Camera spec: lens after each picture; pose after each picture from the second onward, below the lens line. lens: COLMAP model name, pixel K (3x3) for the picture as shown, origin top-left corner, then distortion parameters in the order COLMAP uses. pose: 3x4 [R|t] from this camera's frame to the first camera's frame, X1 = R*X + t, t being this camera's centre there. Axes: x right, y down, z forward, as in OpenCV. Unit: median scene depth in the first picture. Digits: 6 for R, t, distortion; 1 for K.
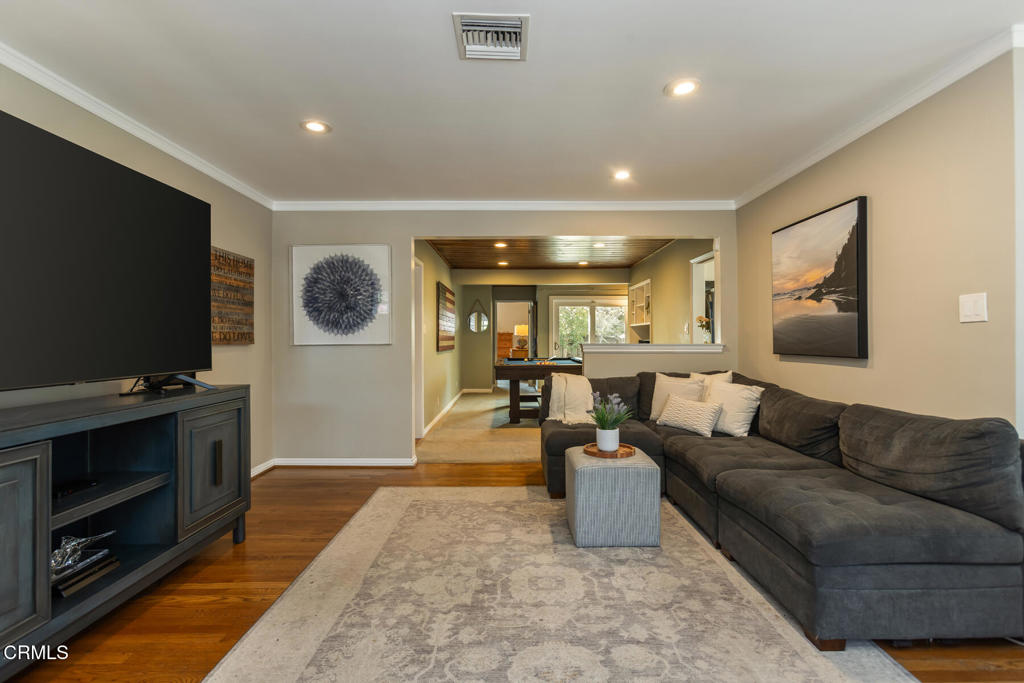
lens RADIAL K [[495.4, 0, 515.0], [0, 495.4, 341.4], [0, 0, 1]] dist [-0.016409, 0.000699]
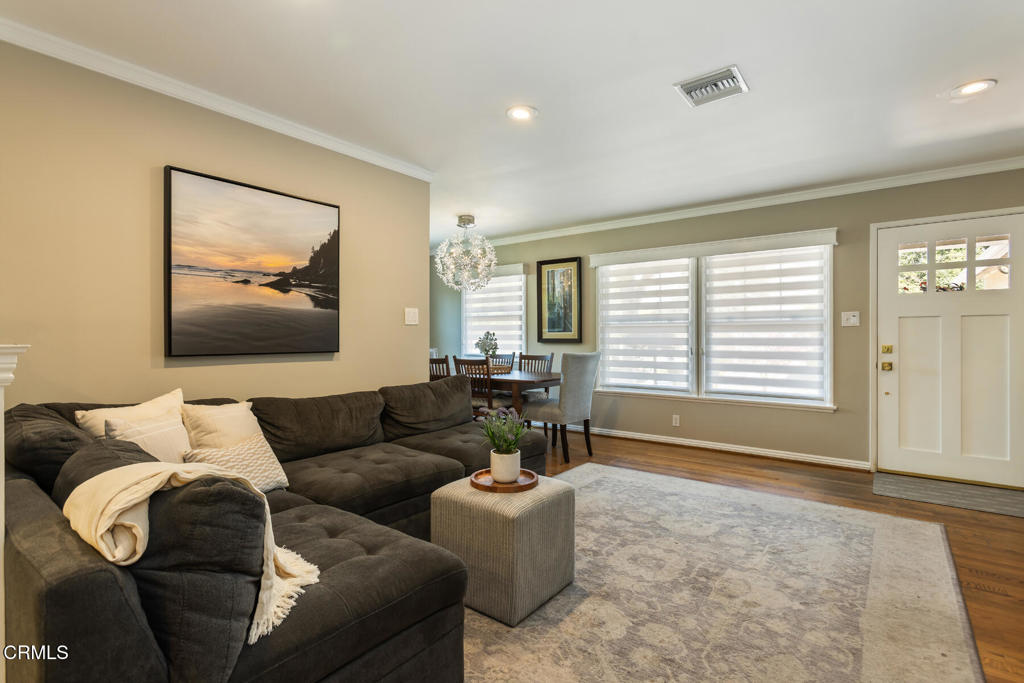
lens RADIAL K [[495.4, 0, 513.9], [0, 495.4, 338.8], [0, 0, 1]] dist [-0.016409, 0.000699]
pose [[-0.795760, 0.007100, 0.605570, -0.291084], [0.009365, 0.999956, 0.000583, 0.007860], [-0.605540, 0.006135, -0.795791, 1.662904]]
